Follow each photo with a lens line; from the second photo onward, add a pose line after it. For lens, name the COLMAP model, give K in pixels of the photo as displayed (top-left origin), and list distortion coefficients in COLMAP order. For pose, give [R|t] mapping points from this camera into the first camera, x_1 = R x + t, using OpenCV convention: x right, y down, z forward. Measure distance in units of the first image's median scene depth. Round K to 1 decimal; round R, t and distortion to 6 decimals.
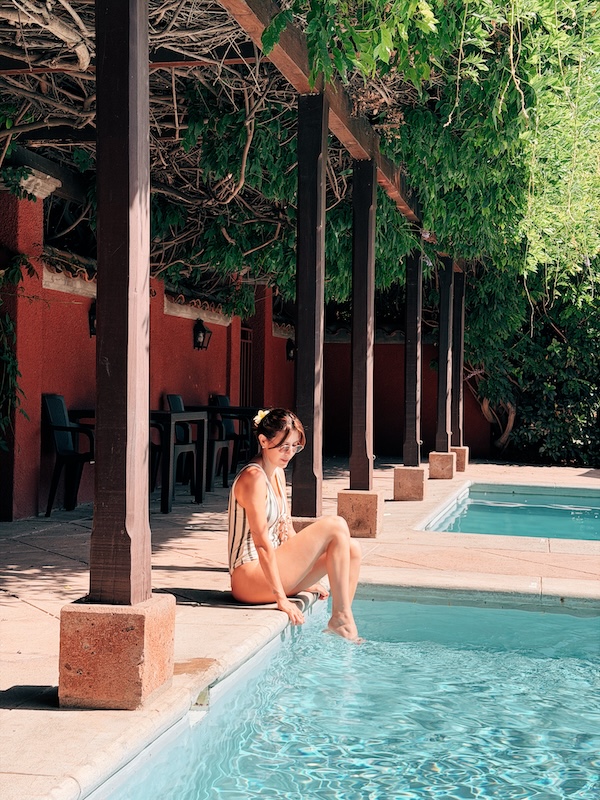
lens RADIAL K [[1104.1, 0, 302.7], [0, 1104.1, 396.3], [0, 0, 1]] dist [0.026564, 0.000000]
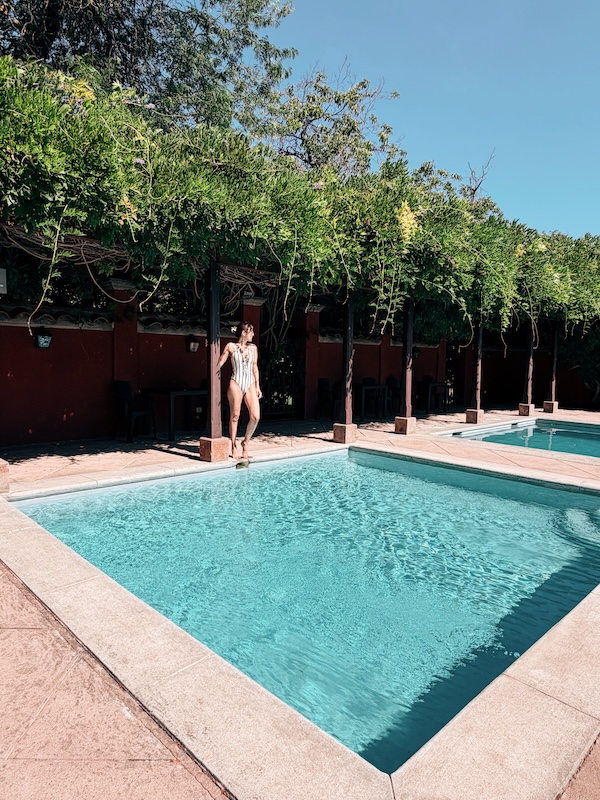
lens RADIAL K [[527.4, 0, 299.5], [0, 527.4, 400.9], [0, 0, 1]] dist [-0.000064, -0.008080]
pose [[0.853021, 0.045174, -0.519918, 0.540417], [-0.009516, 0.997427, 0.071050, -0.049700], [0.521790, -0.055660, 0.851256, -0.270272]]
